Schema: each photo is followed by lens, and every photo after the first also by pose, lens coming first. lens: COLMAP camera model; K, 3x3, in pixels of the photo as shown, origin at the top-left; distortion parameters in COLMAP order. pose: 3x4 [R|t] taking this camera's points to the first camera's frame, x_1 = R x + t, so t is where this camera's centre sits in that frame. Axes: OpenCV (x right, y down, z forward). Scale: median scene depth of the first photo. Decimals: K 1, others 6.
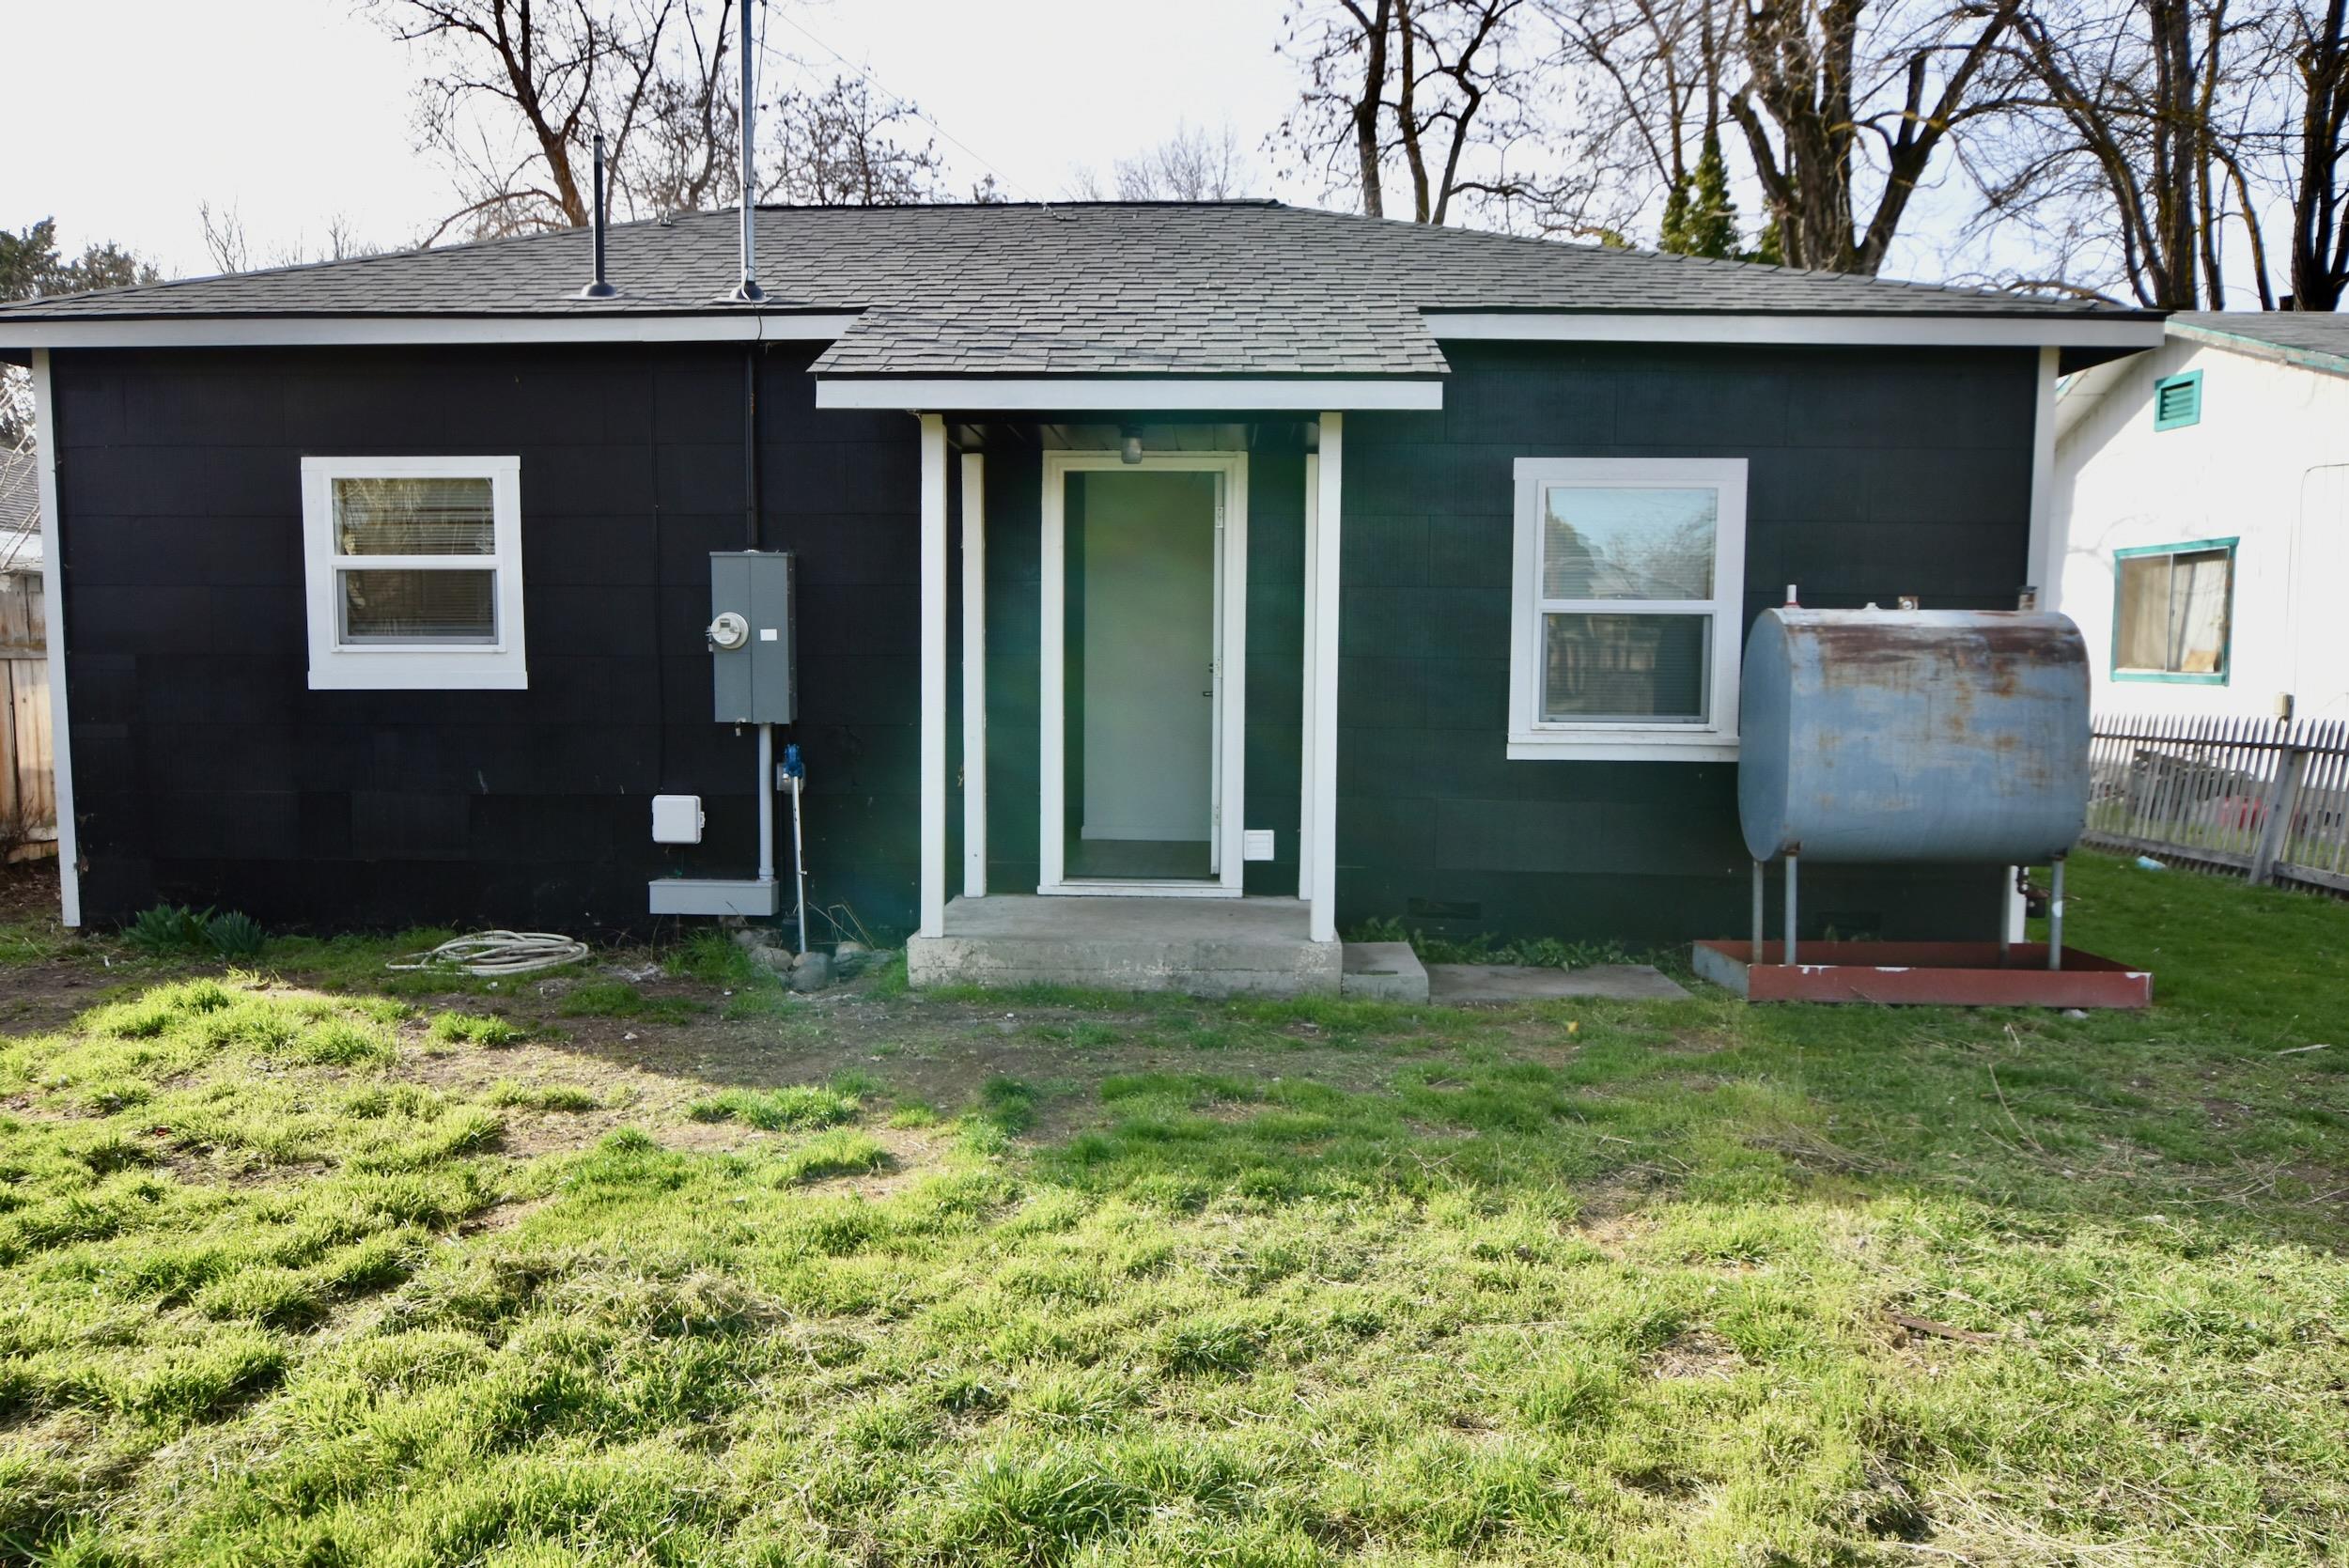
lens RADIAL K [[1582.0, 0, 1151.8], [0, 1582.0, 798.2], [0, 0, 1]] dist [0.000632, 0.000442]
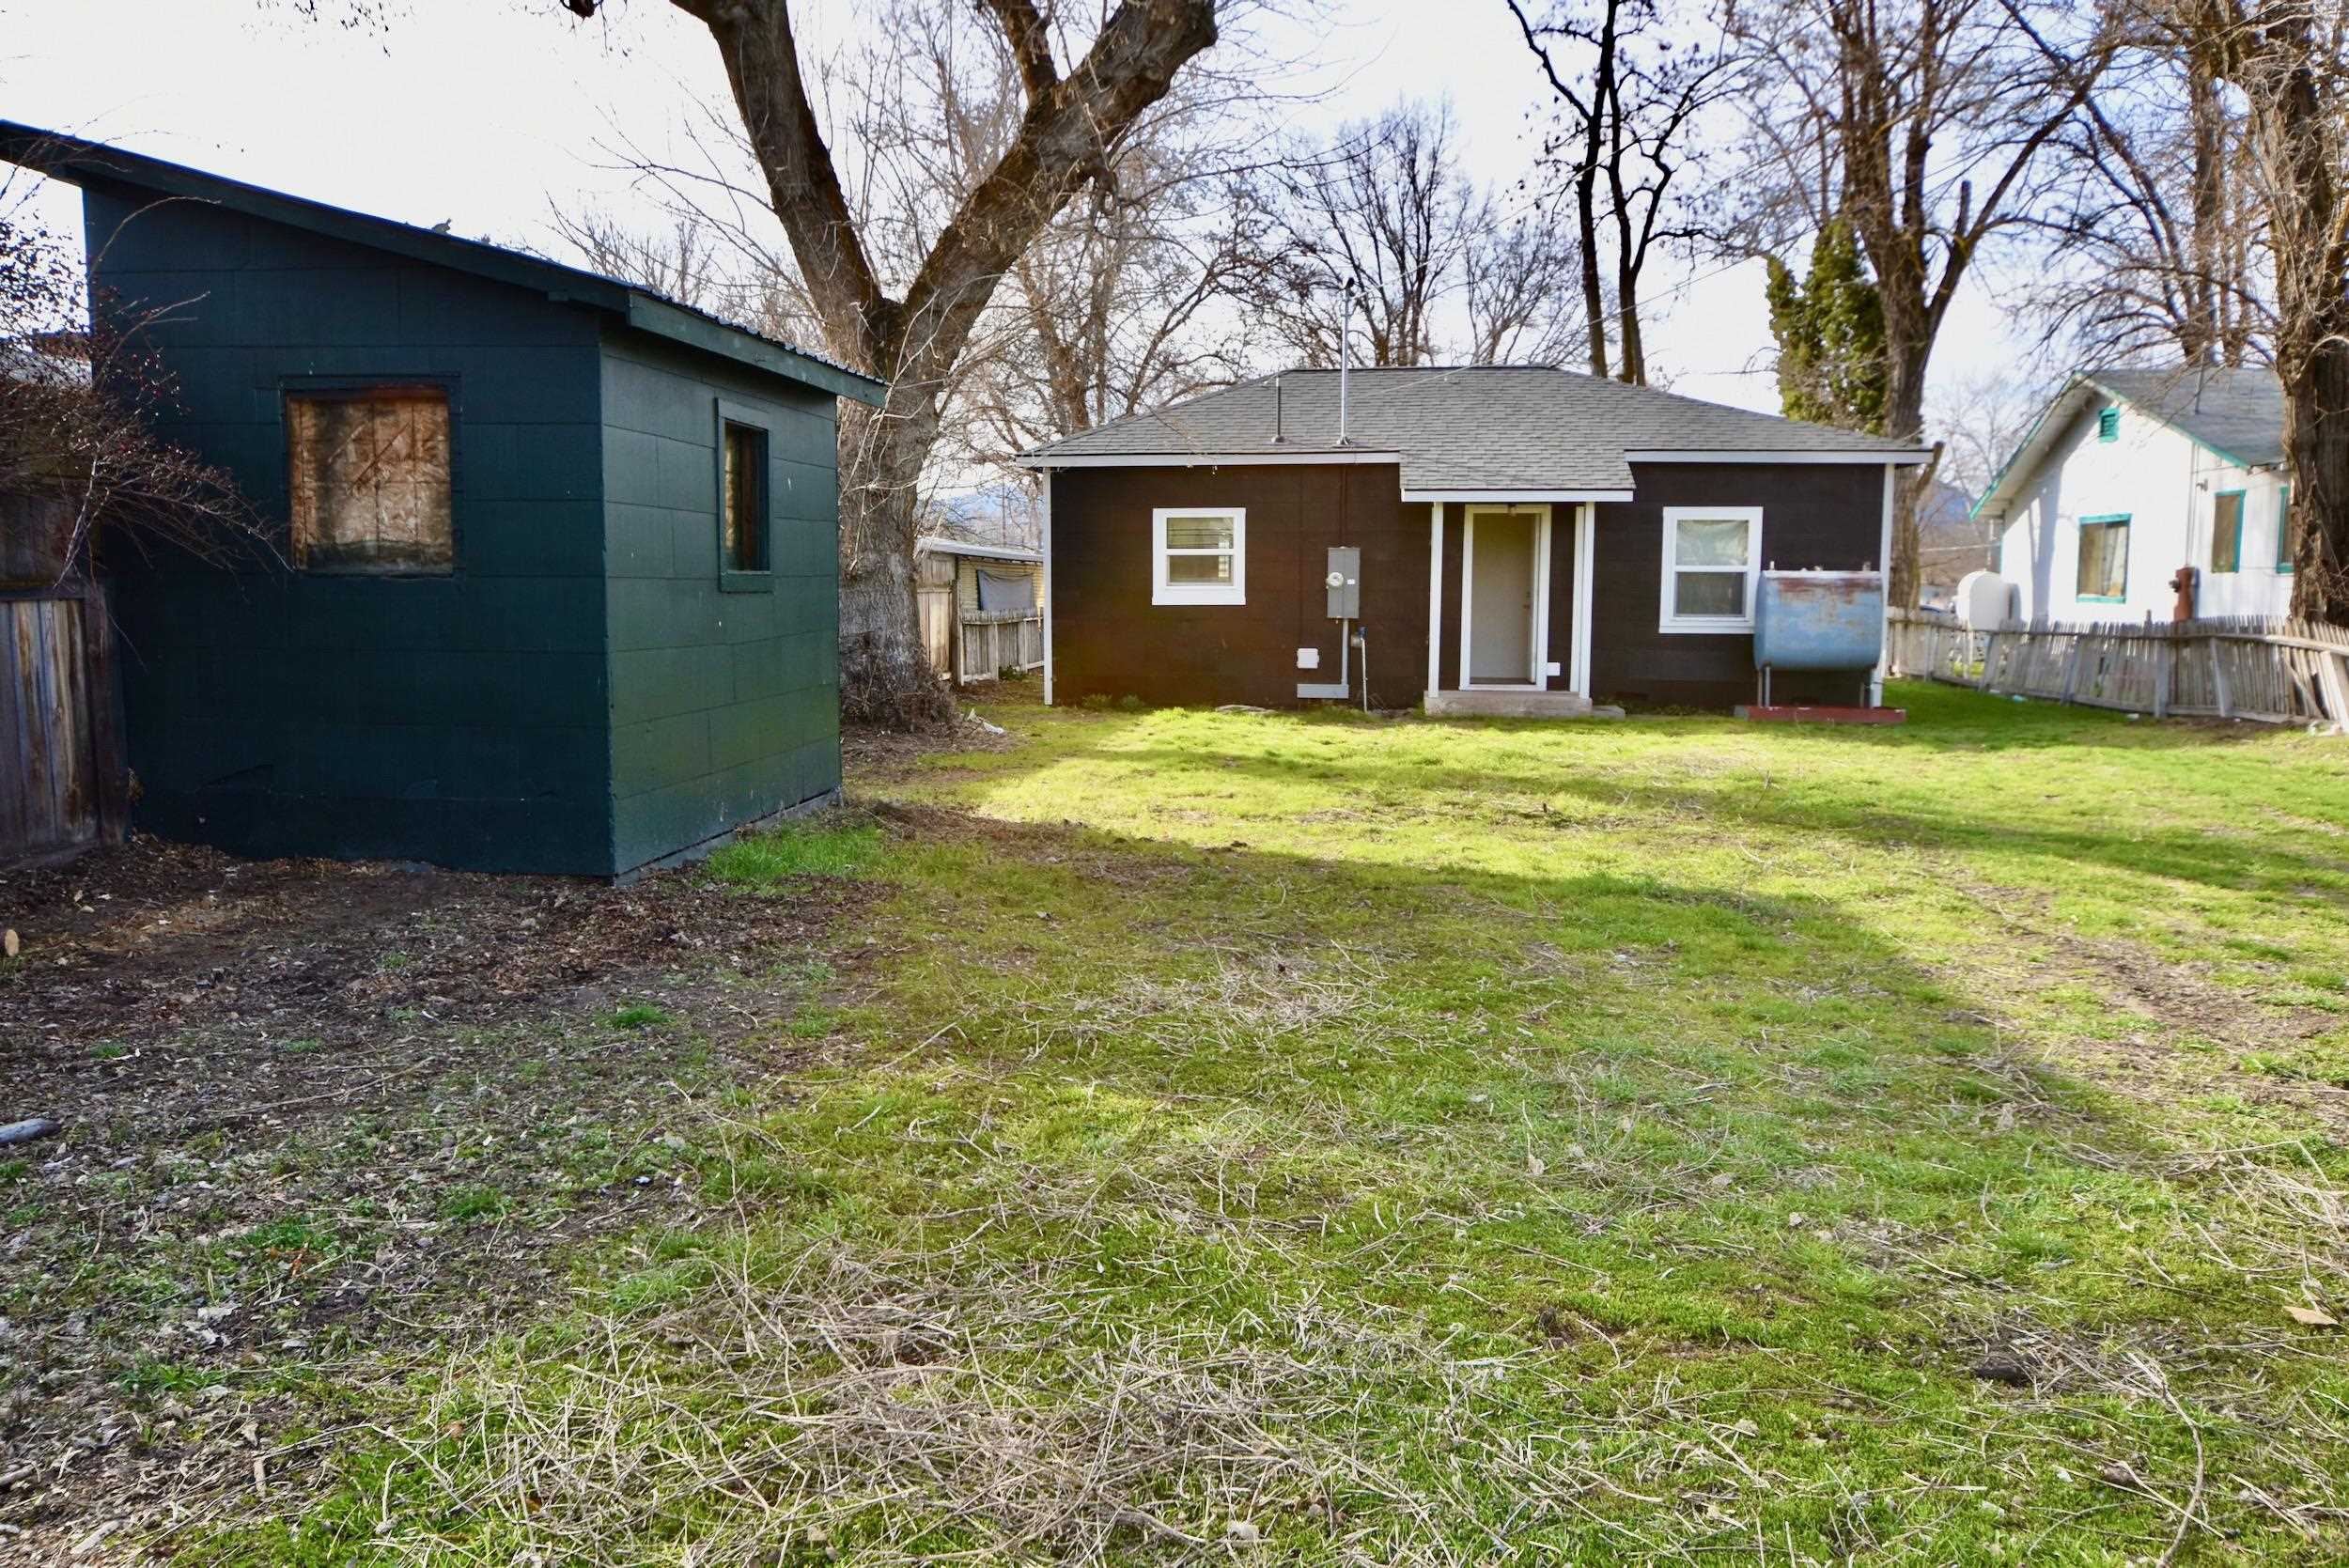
lens RADIAL K [[1785.7, 0, 1151.6], [0, 1785.7, 806.6], [0, 0, 1]] dist [0.011180, -0.012309]
pose [[0.996357, 0.007019, -0.084996, -0.303510], [-0.004156, 0.999419, 0.033819, 0.147048], [0.085184, -0.033342, 0.995807, -1.734748]]
